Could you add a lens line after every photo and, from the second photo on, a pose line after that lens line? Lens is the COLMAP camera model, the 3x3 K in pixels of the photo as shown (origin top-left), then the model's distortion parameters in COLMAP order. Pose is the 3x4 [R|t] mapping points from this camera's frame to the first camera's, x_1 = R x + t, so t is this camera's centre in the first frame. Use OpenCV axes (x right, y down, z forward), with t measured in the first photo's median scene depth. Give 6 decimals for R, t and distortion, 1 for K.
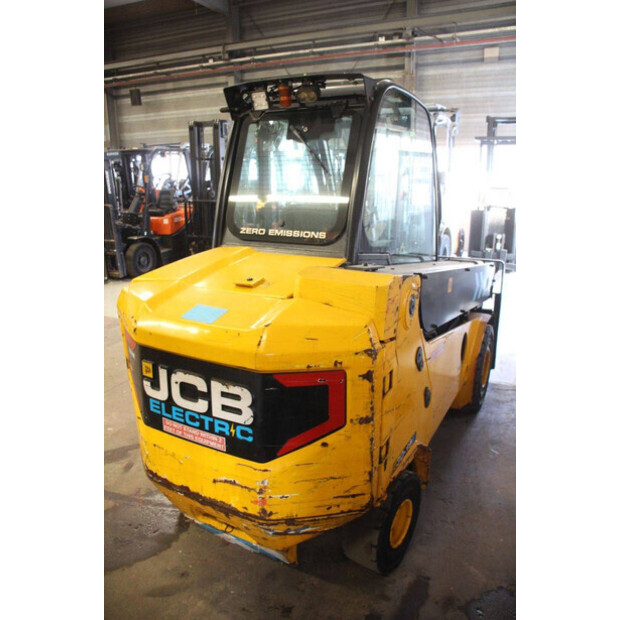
lens RADIAL K [[512.0, 0, 301.9], [0, 512.0, 309.8], [0, 0, 1]] dist [-0.144315, 0.114792]
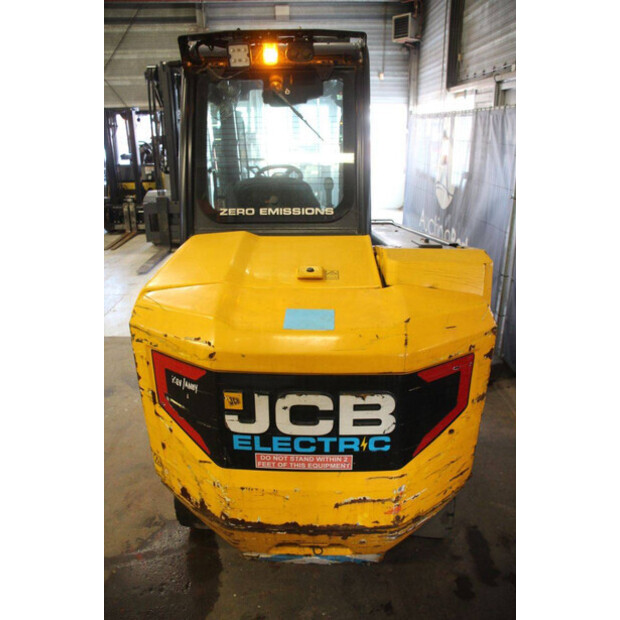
lens RADIAL K [[512.0, 0, 335.5], [0, 512.0, 310.2], [0, 0, 1]] dist [-0.144315, 0.114792]
pose [[0.881466, -0.159989, 0.444322, -0.506328], [0.125751, 0.986414, 0.105711, -0.086999], [-0.455197, -0.037306, 0.889609, 0.233379]]
